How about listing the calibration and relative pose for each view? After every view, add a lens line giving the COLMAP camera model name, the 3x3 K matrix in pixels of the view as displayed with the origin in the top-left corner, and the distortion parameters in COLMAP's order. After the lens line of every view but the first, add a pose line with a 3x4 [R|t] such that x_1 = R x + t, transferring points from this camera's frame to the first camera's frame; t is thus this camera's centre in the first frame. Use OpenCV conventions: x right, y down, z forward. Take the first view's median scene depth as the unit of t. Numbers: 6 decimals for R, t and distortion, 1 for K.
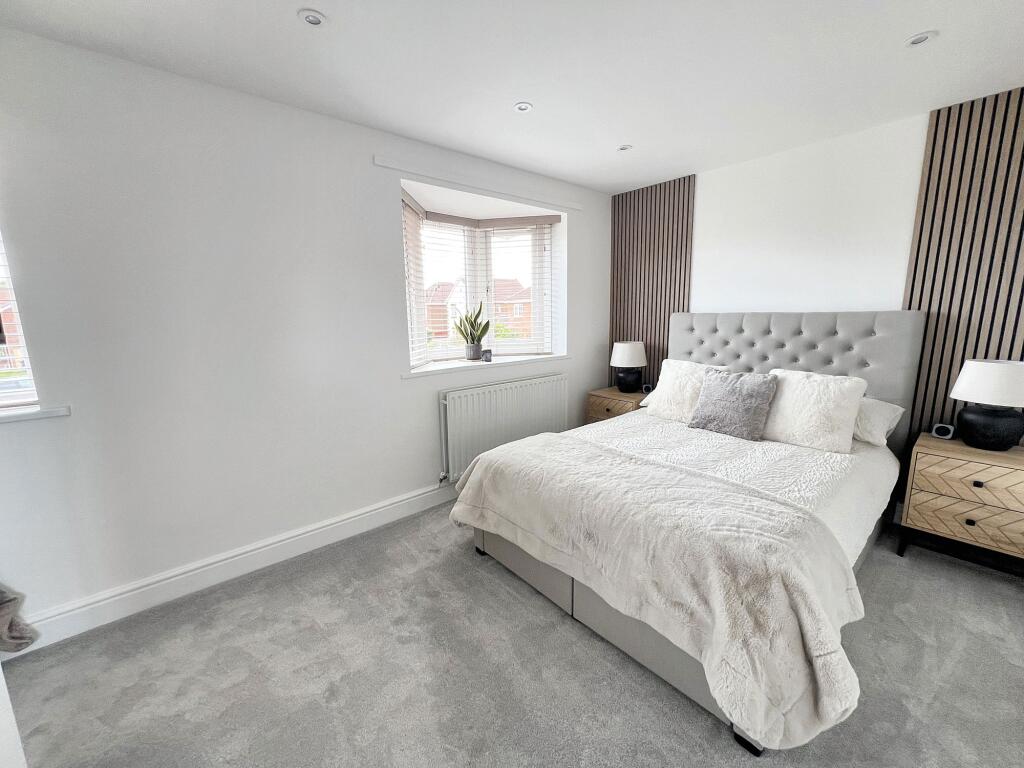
lens RADIAL K [[411.6, 0, 514.9], [0, 411.6, 386.2], [0, 0, 1]] dist [-0.002790, 0.000381]
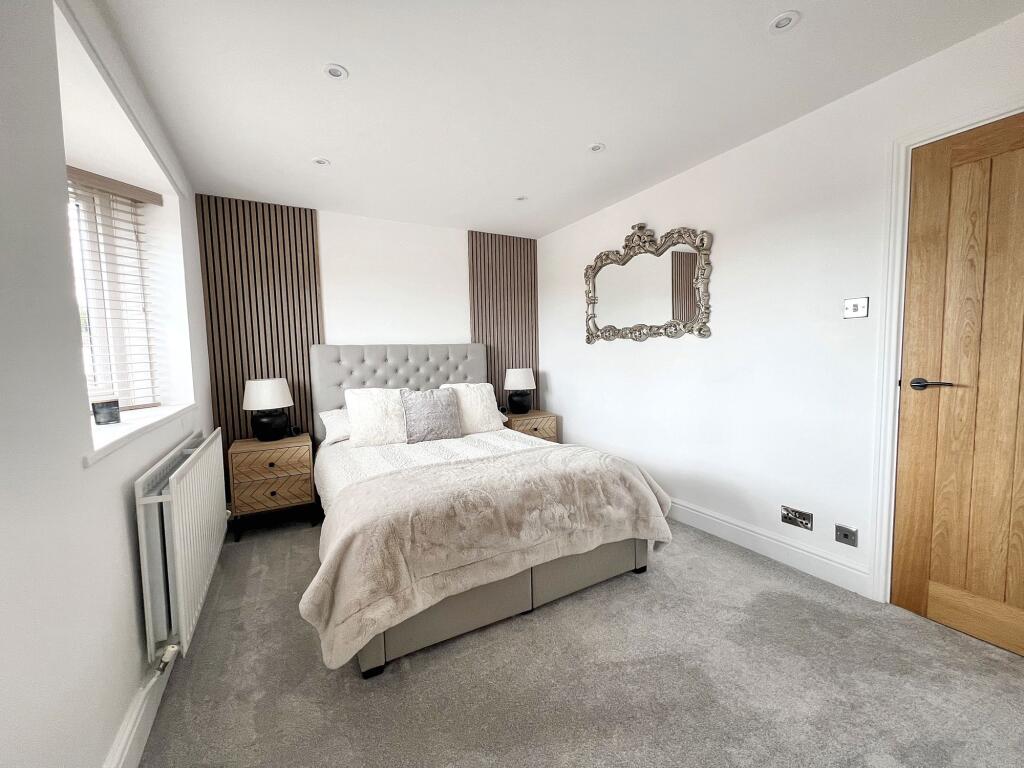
lens RADIAL K [[411.6, 0, 514.3], [0, 411.6, 382.6], [0, 0, 1]] dist [-0.002790, 0.000381]
pose [[0.203855, -0.056563, 0.977366, -0.623650], [0.194057, 0.980855, 0.016290, -0.025396], [-0.959575, 0.186344, 0.210929, 0.515368]]
